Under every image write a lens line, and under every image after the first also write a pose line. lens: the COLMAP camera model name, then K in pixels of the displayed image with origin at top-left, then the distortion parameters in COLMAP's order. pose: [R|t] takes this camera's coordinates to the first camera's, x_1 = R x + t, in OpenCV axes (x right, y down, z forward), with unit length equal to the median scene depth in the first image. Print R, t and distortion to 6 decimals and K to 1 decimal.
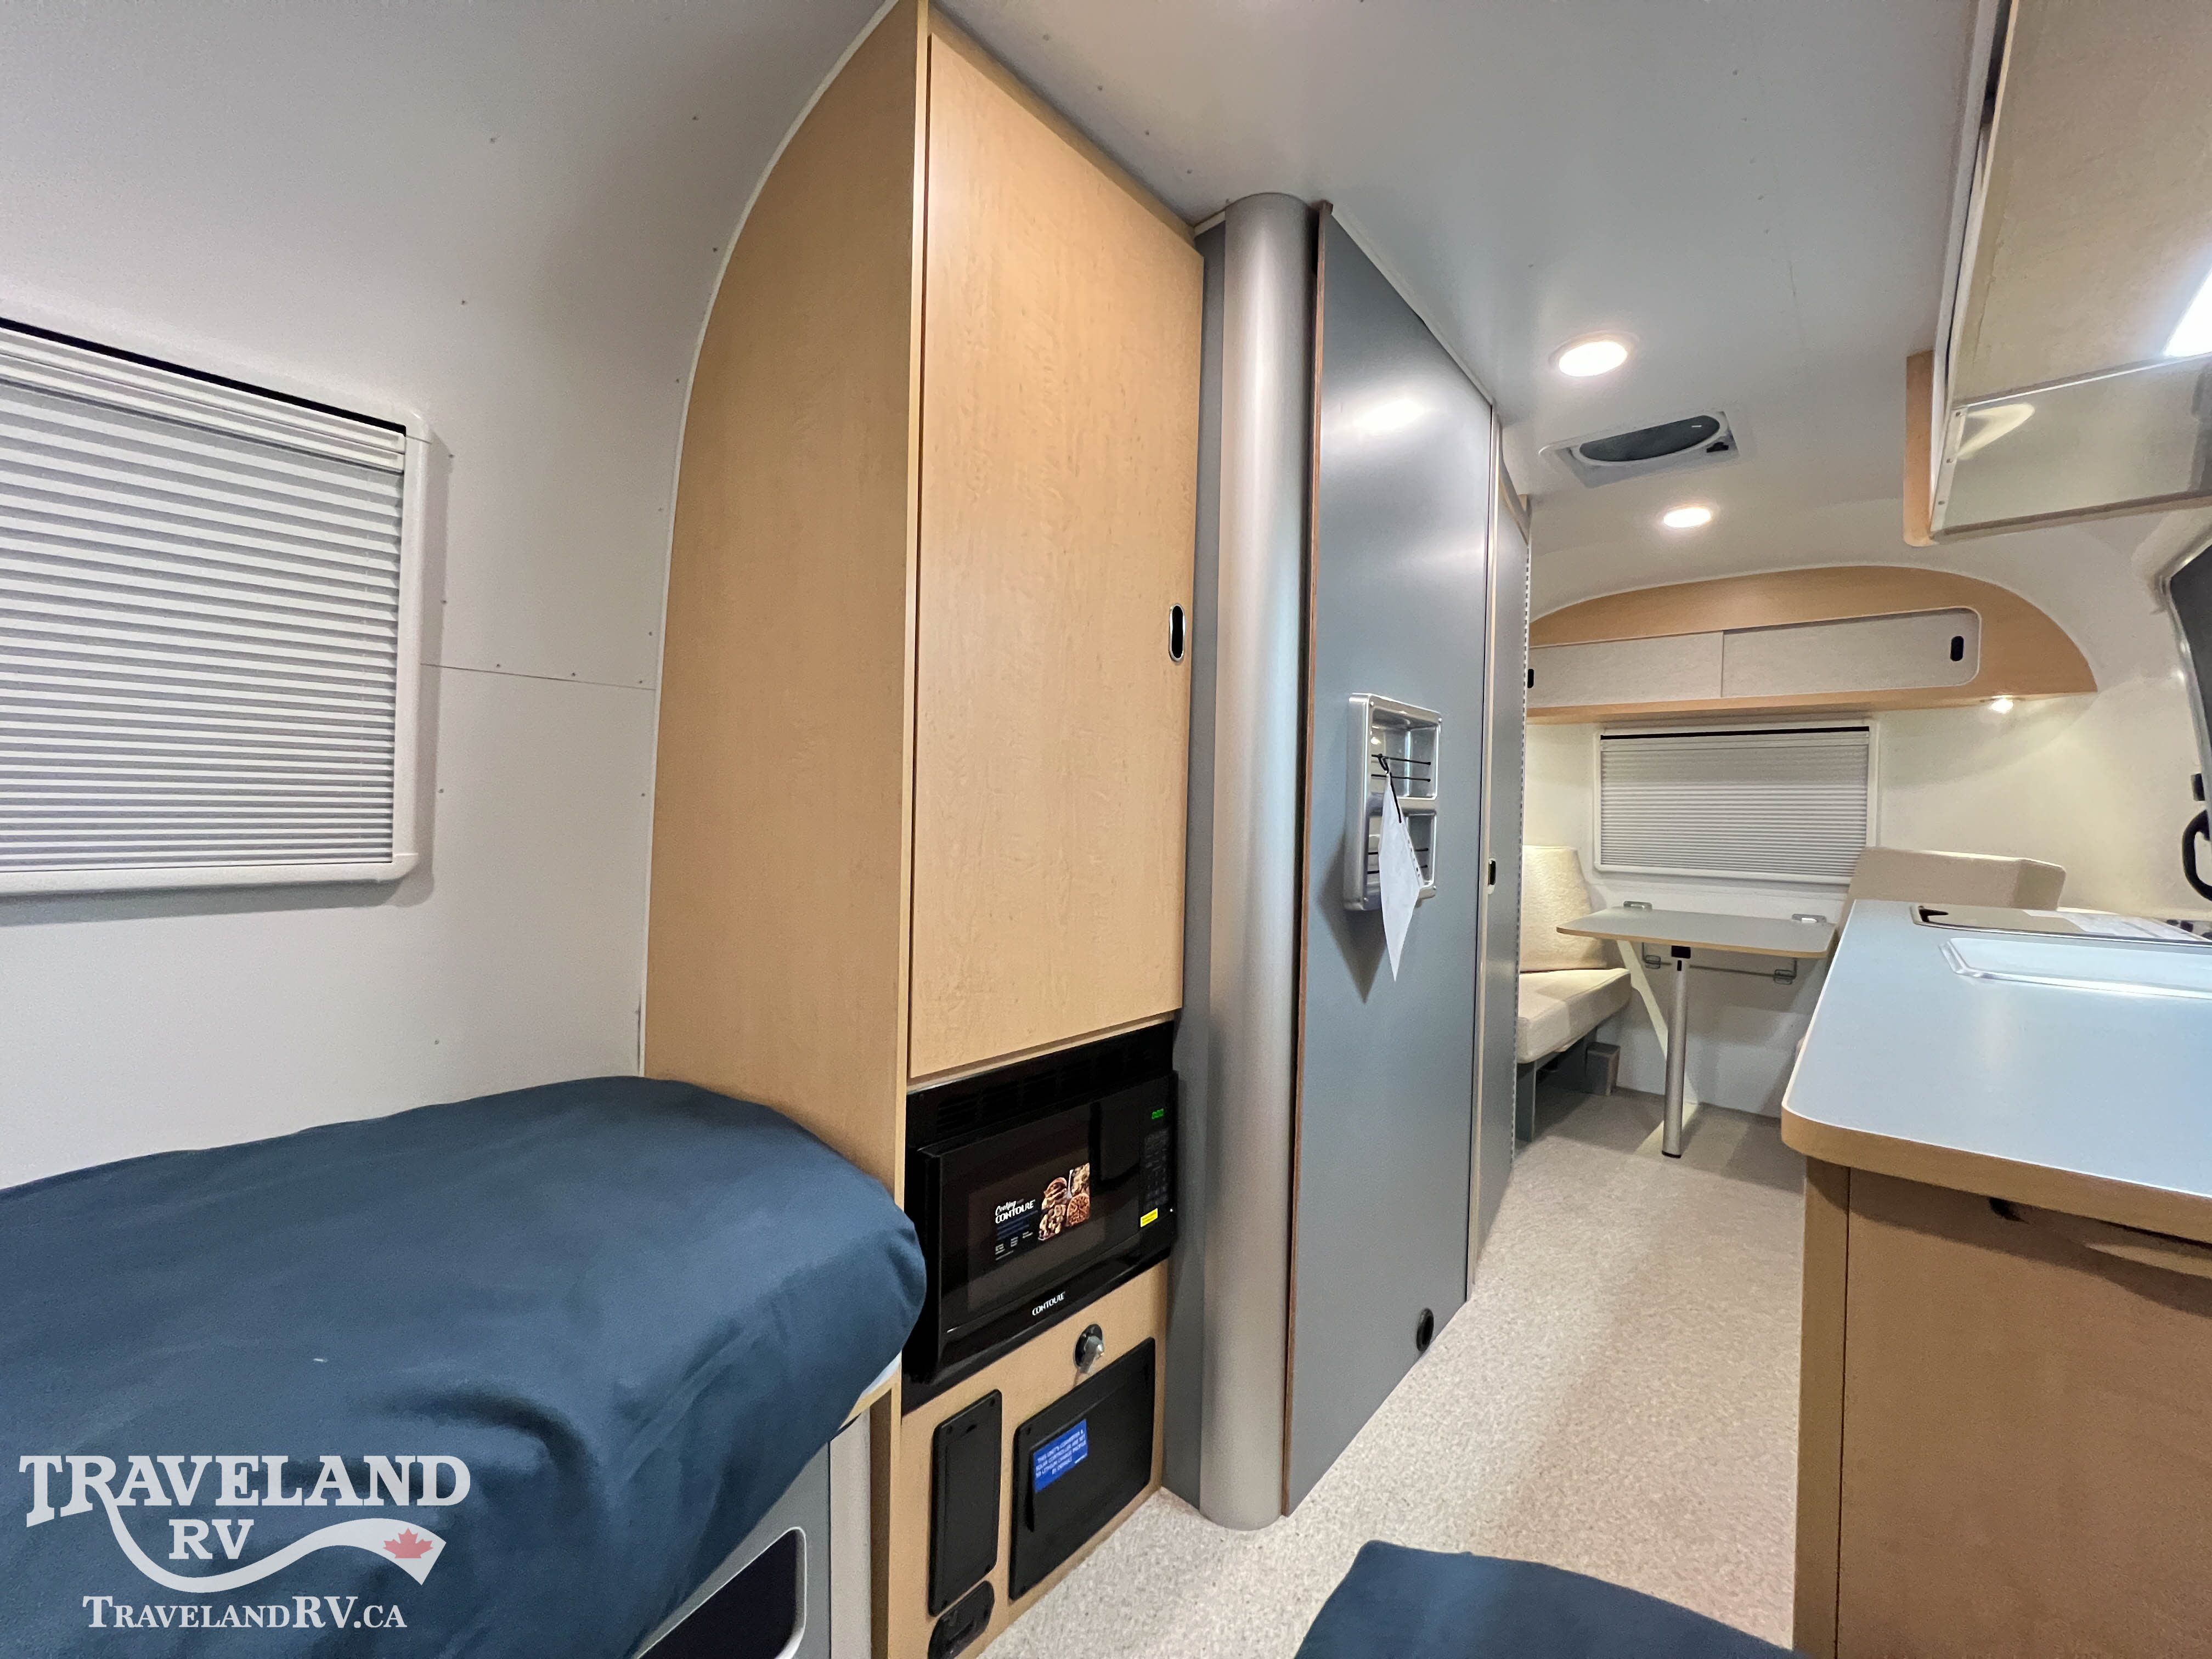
lens RADIAL K [[883.4, 0, 1099.4], [0, 883.4, 825.4], [0, 0, 1]] dist [-0.002050, -0.000291]
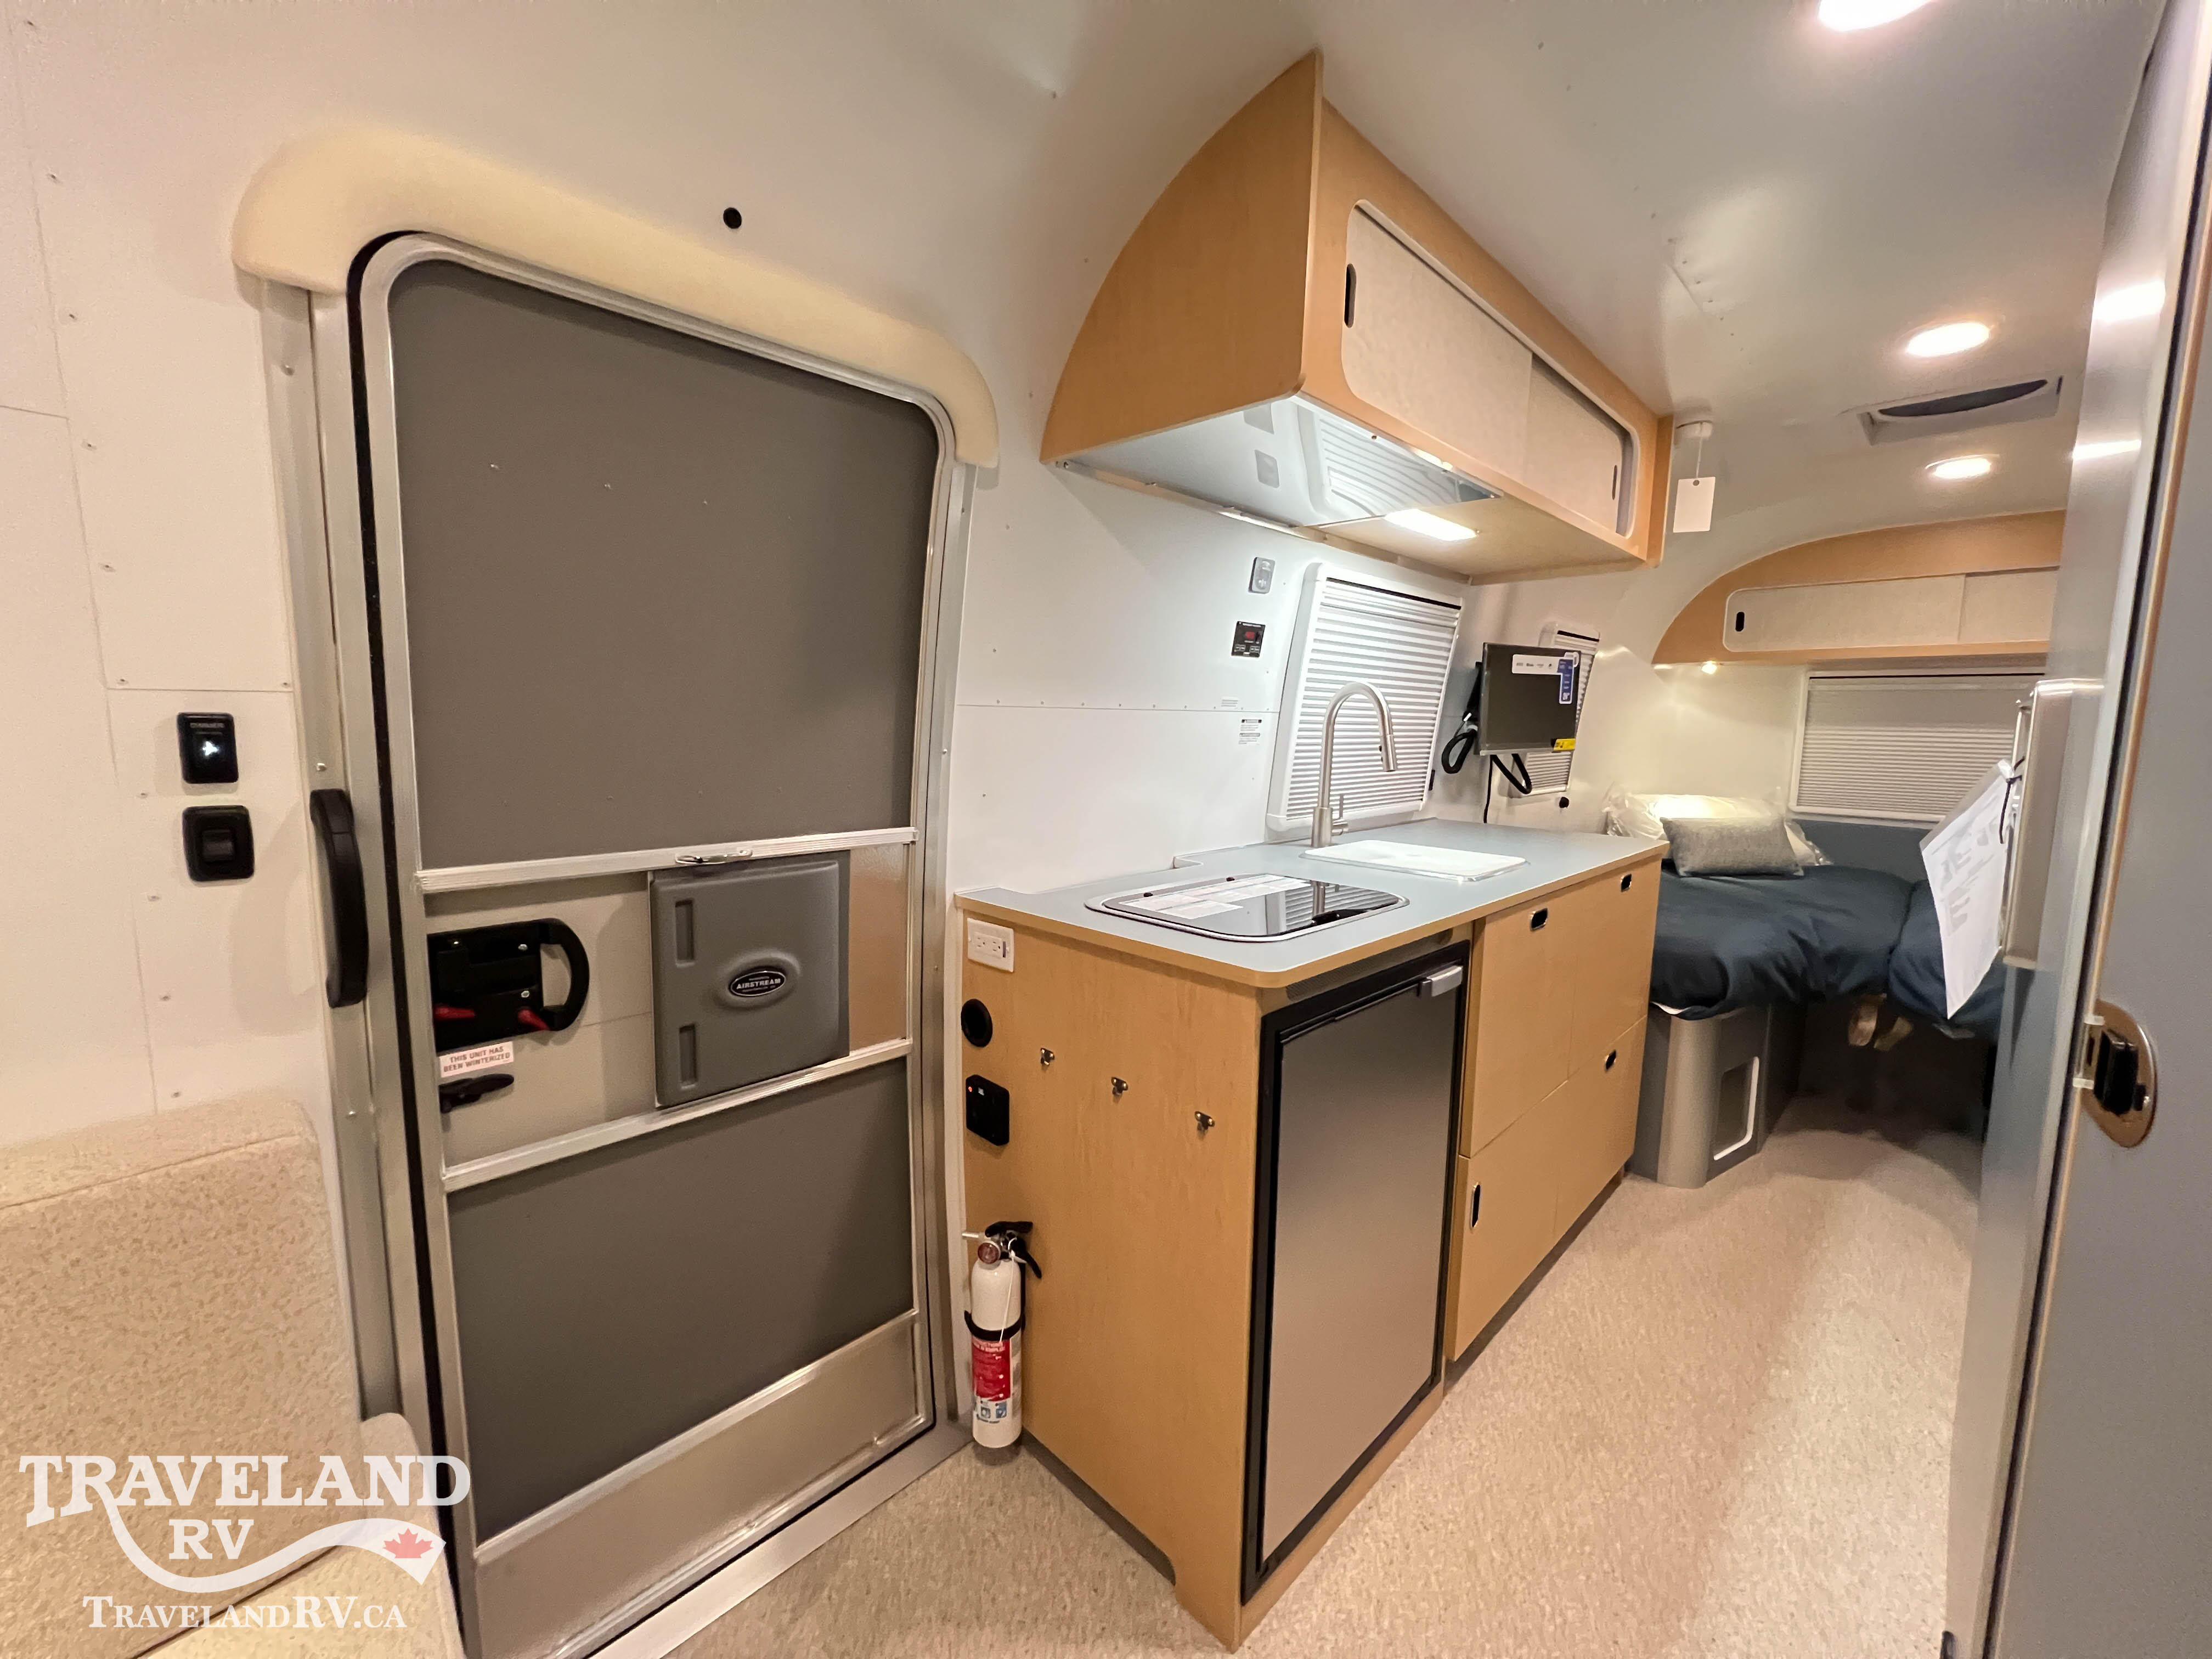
lens RADIAL K [[884.0, 0, 1102.8], [0, 884.0, 824.6], [0, 0, 1]] dist [-0.000978, 0.000285]
pose [[-0.997486, -0.037868, 0.059890, 1.442406], [-0.029390, 0.990193, 0.136582, -0.132186], [-0.064474, 0.134478, -0.988817, 2.394898]]
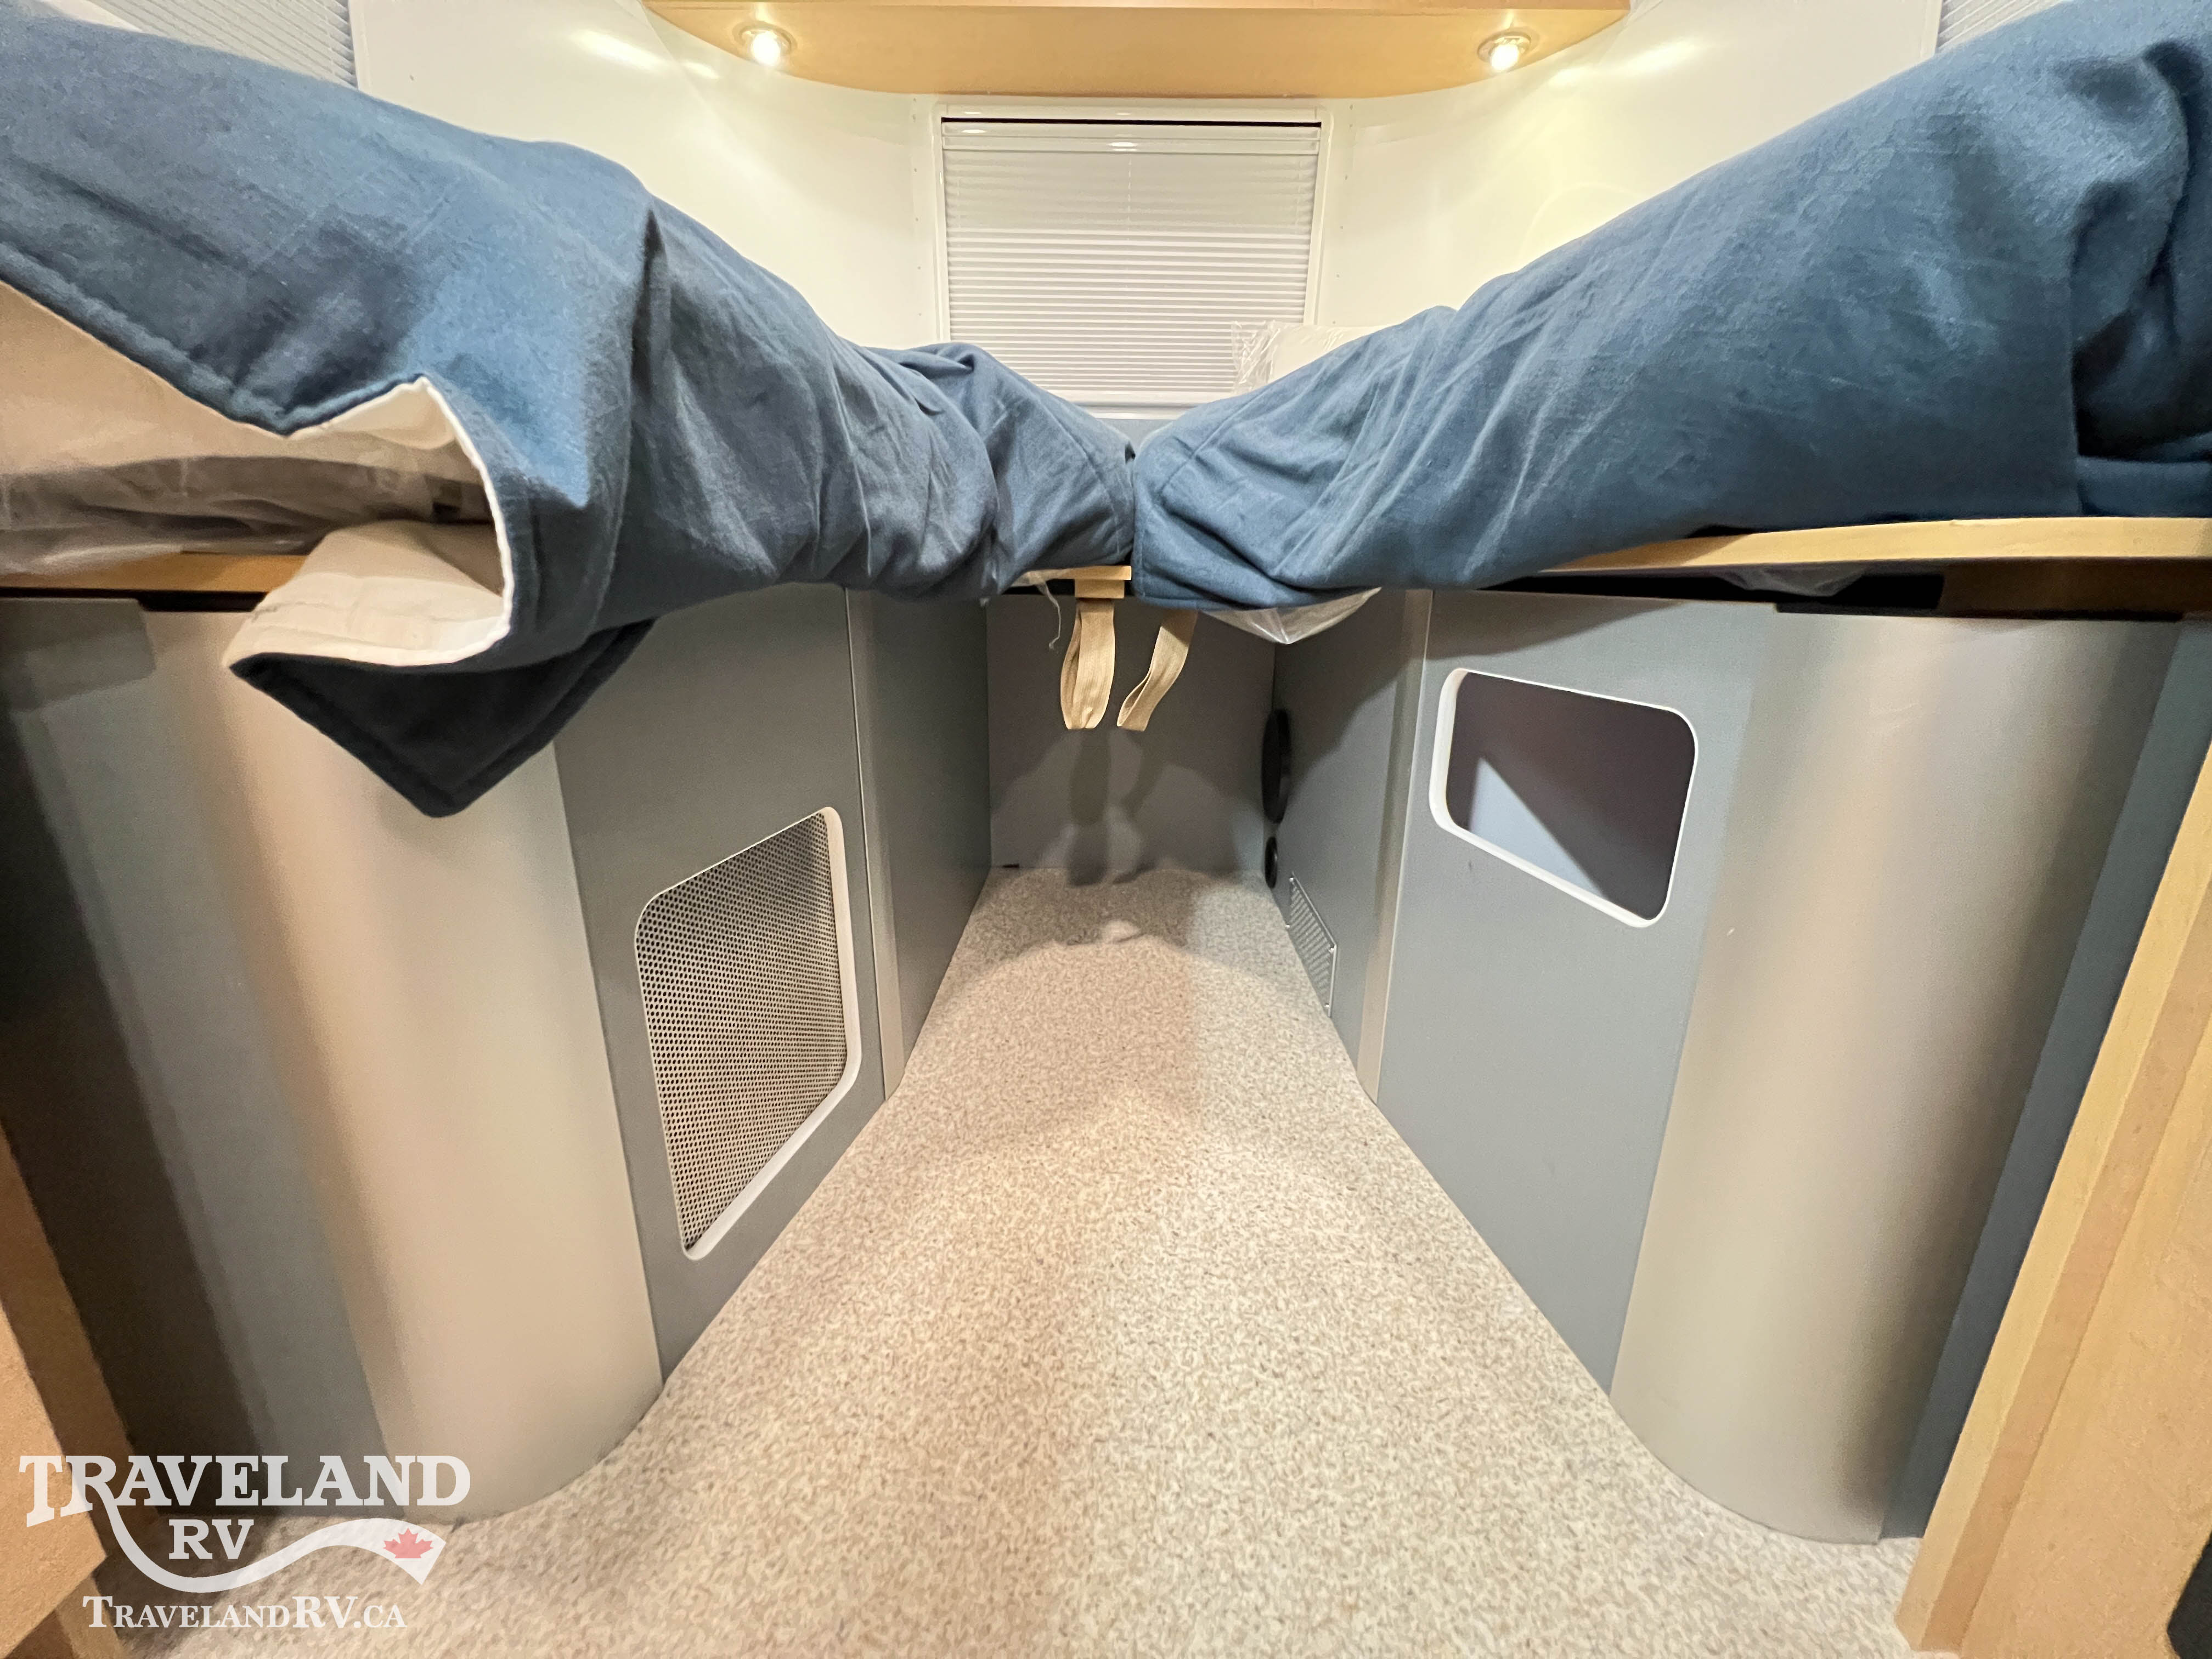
lens RADIAL K [[882.7, 0, 1101.8], [0, 882.7, 826.4], [0, 0, 1]] dist [0.001714, -0.000414]
pose [[-0.756916, 0.162228, -0.633056, 0.221028], [-0.033061, 0.957953, 0.285016, 0.499161], [0.652675, 0.236662, -0.719727, 0.823946]]
